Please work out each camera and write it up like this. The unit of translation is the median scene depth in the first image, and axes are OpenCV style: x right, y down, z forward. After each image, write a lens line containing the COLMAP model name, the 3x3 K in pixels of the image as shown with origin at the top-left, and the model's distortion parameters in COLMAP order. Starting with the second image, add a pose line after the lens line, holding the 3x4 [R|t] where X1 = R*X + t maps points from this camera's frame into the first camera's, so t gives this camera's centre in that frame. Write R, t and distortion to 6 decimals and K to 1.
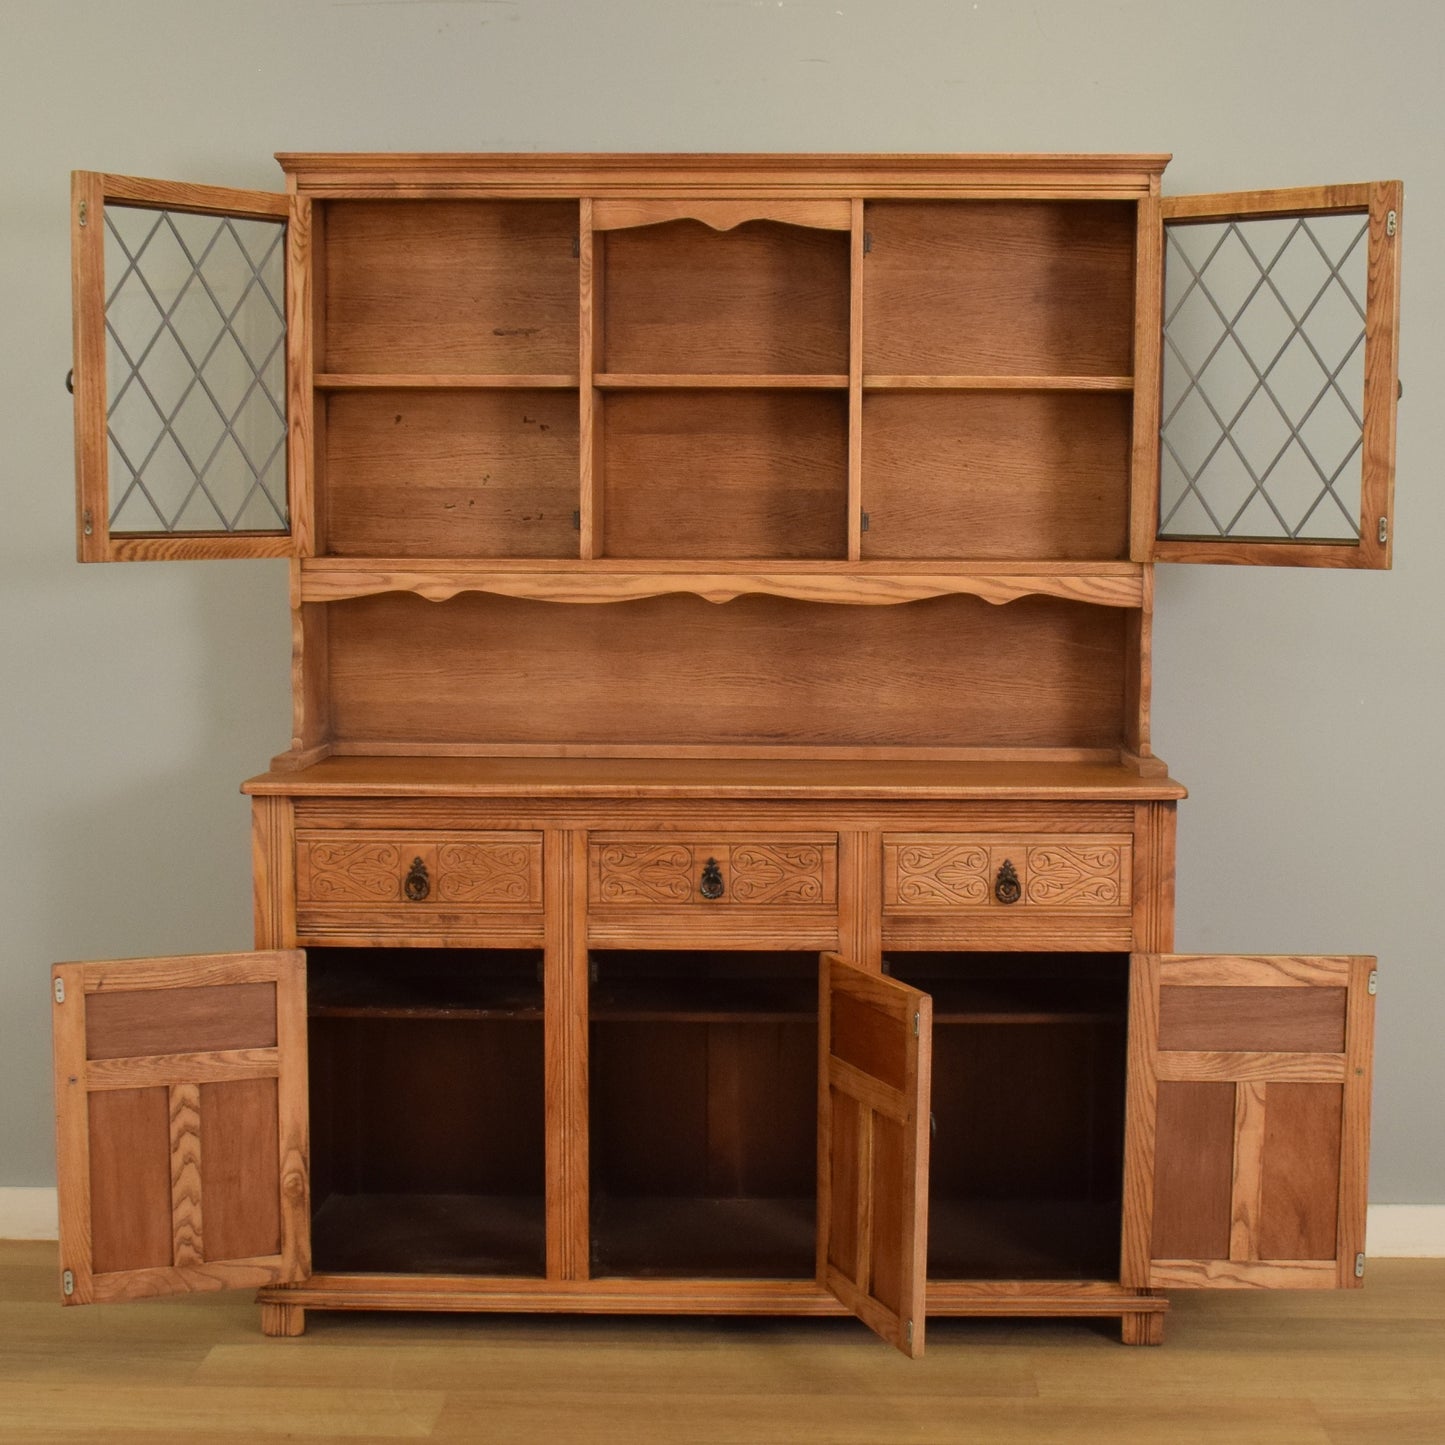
lens RADIAL K [[2497.5, 0, 778.2], [0, 2497.5, 784.8], [0, 0, 1]] dist [-0.078442, 0.000000]
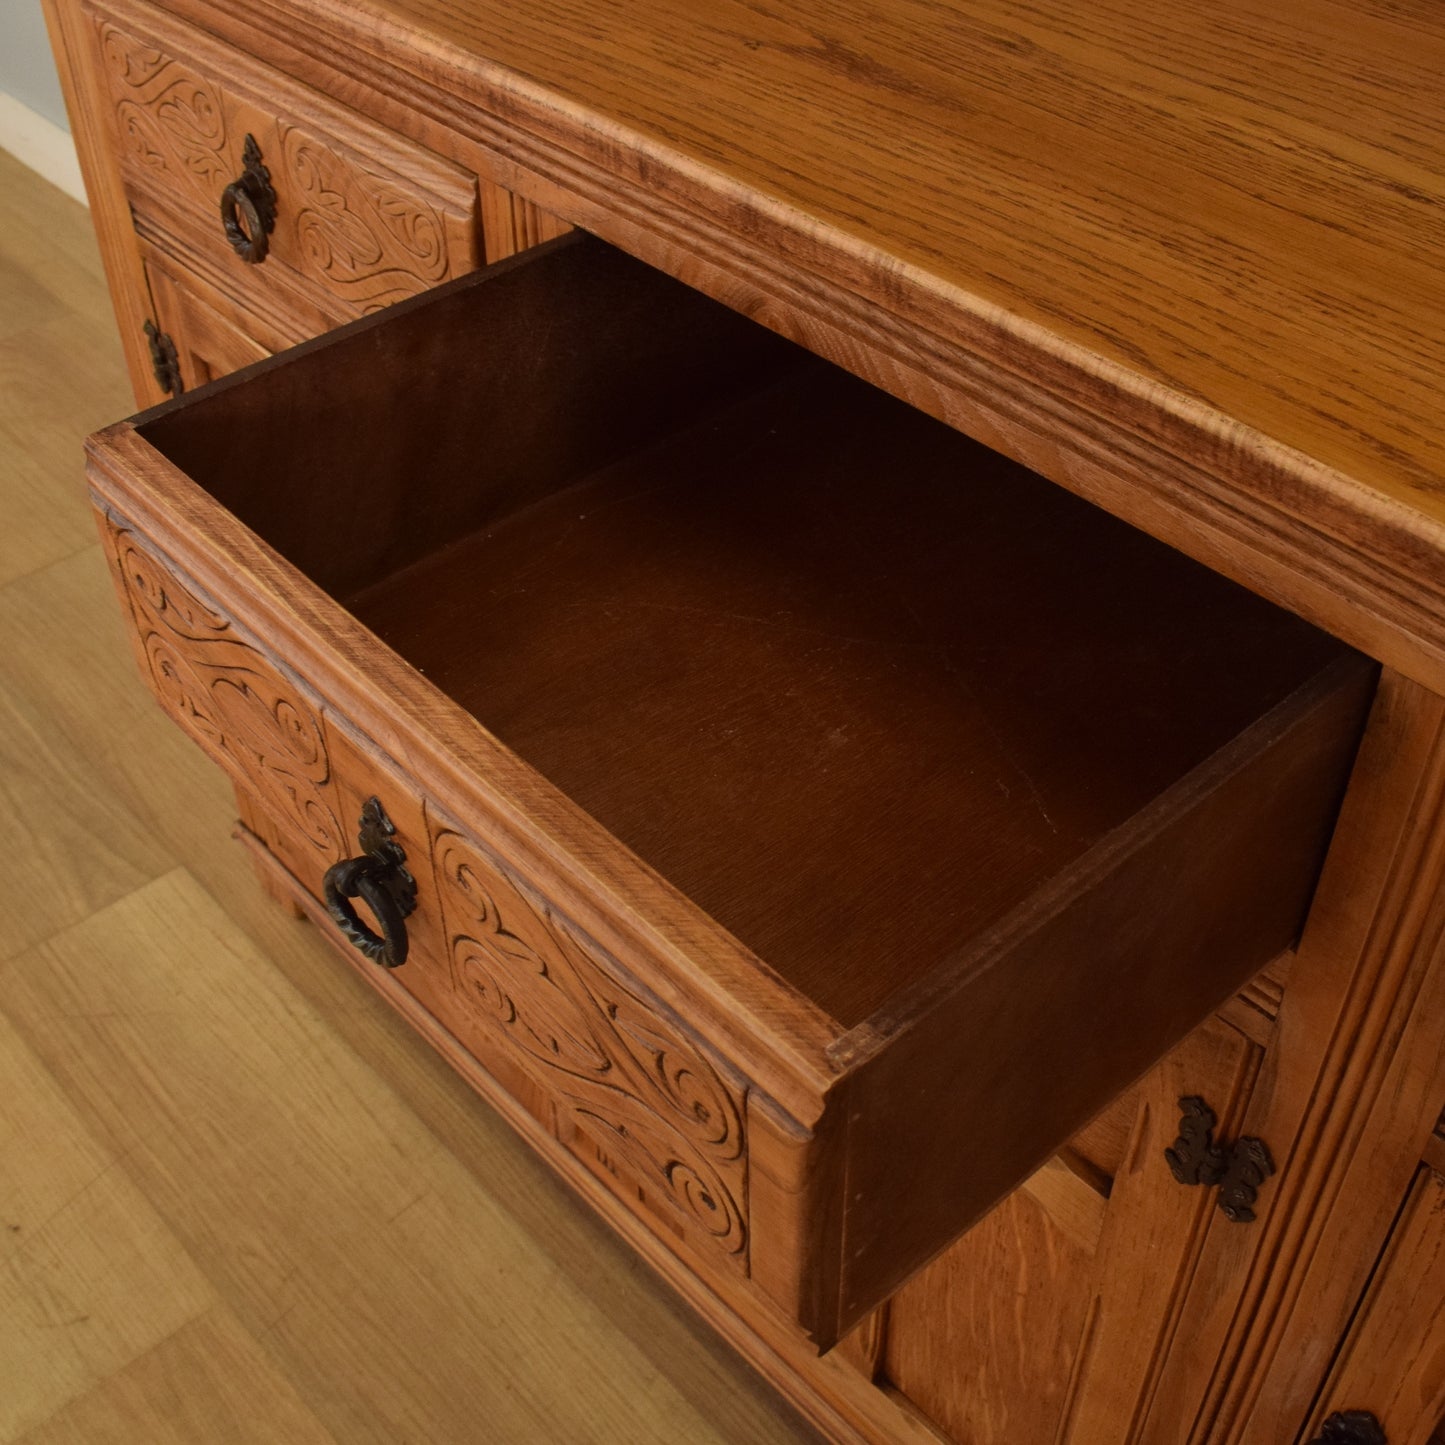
lens RADIAL K [[1850.5, 0, 721.0], [0, 1850.5, 712.0], [0, 0, 1]] dist [-0.097282, 0.000000]
pose [[0.682808, 0.478415, -0.552171, 0.067452], [-0.066565, 0.793373, 0.605085, -0.059561], [0.727559, -0.376401, 0.573567, 0.849780]]
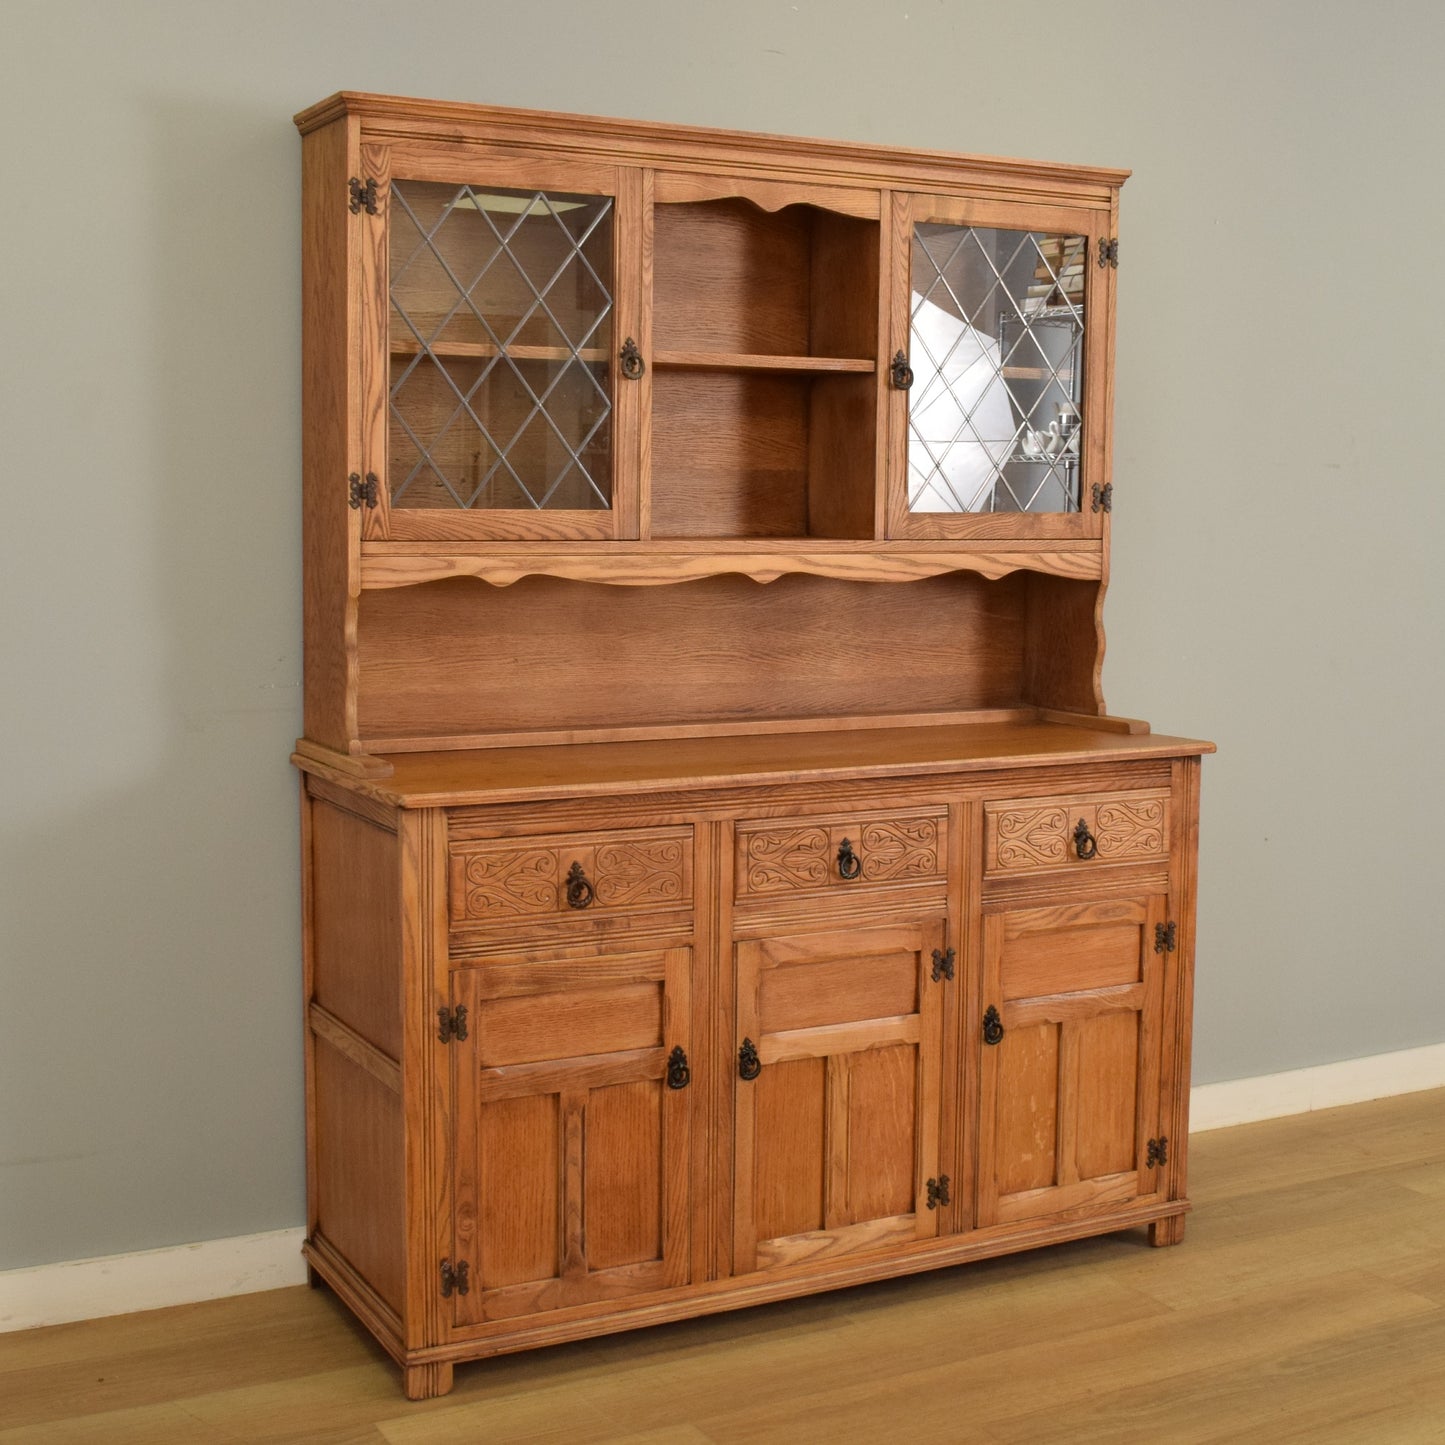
lens RADIAL K [[2088.7, 0, 734.8], [0, 2088.7, 709.3], [0, 0, 1]] dist [-0.089317, 0.000000]
pose [[0.873617, -0.047324, 0.484307, -0.453351], [0.047048, 0.998811, 0.012731, -0.034124], [-0.484334, 0.011664, 0.874805, 0.278719]]
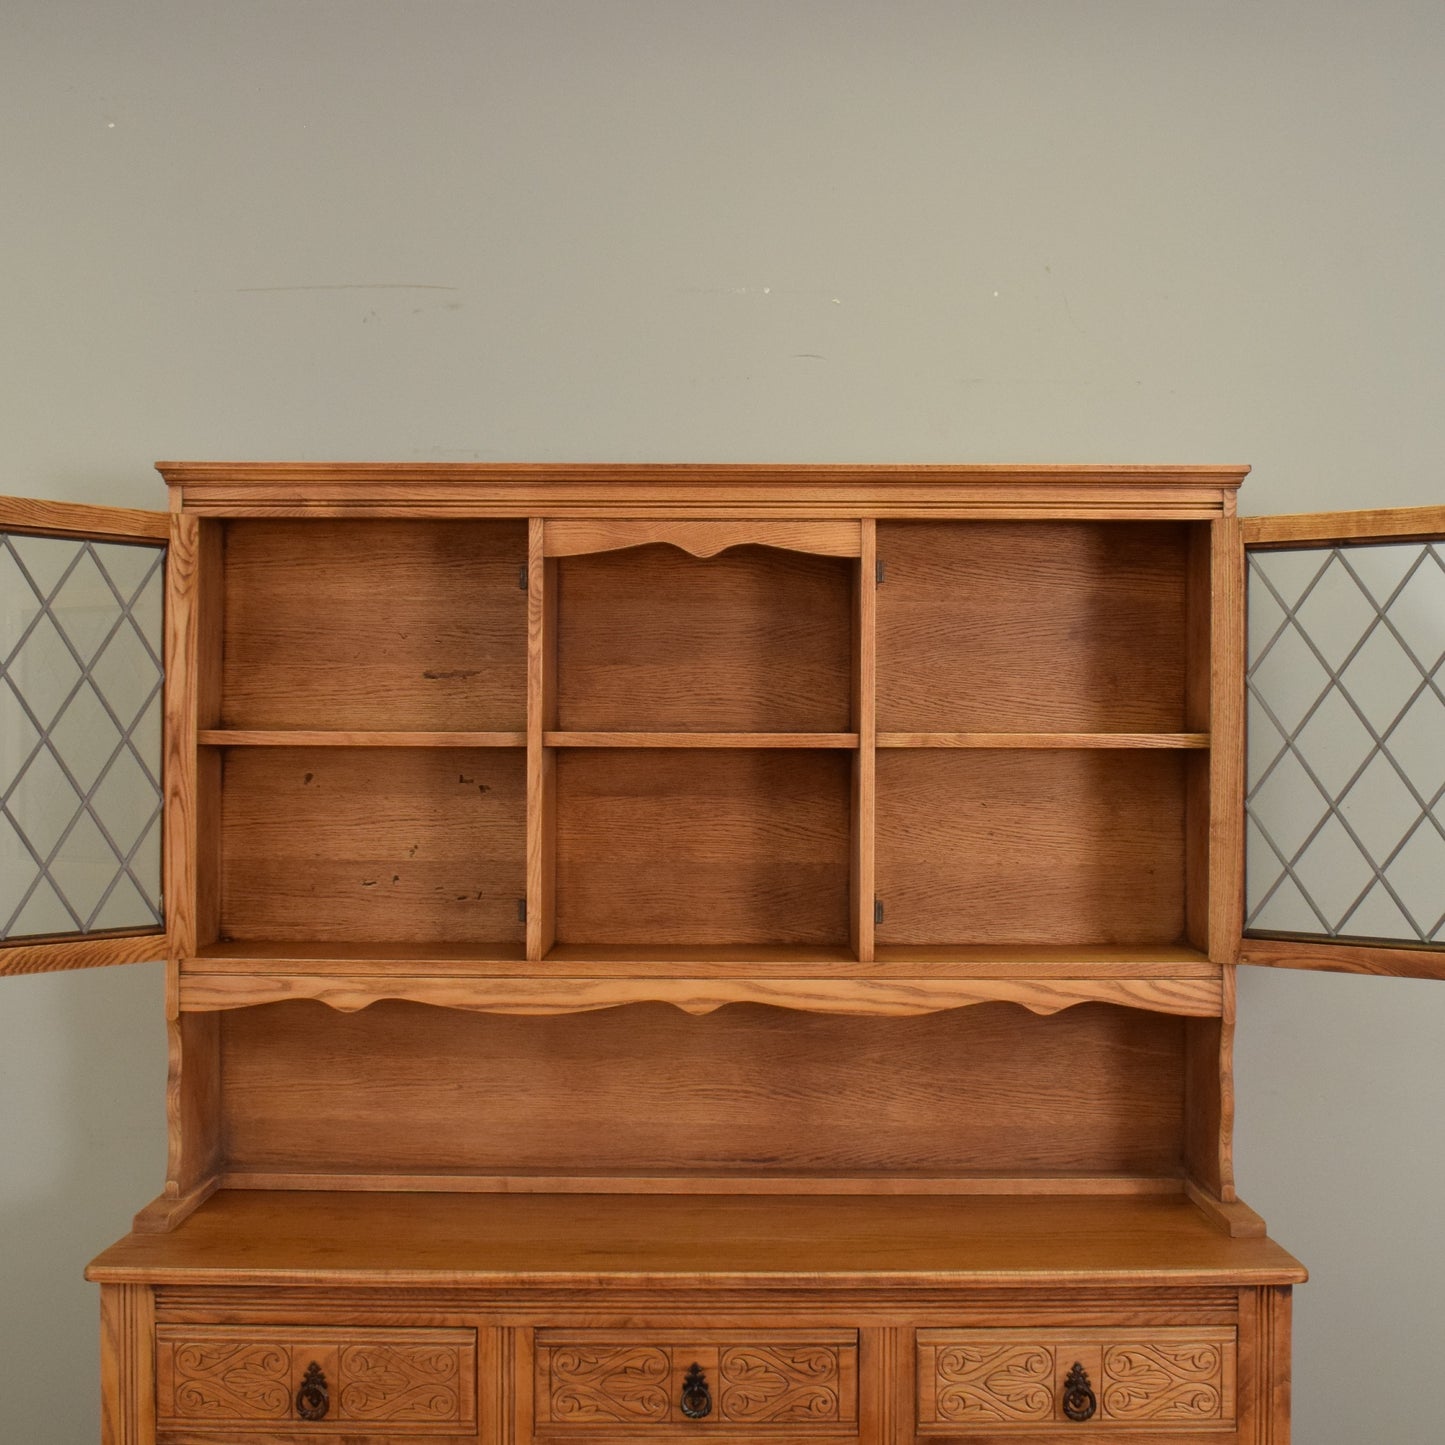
lens RADIAL K [[2088.7, 0, 734.1], [0, 2088.7, 713.5], [0, 0, 1]] dist [-0.089317, 0.000000]
pose [[0.999803, -0.001282, 0.019817, -0.026146], [0.003753, 0.992132, -0.125138, -0.086919], [-0.019501, 0.125188, 0.991941, 0.329307]]
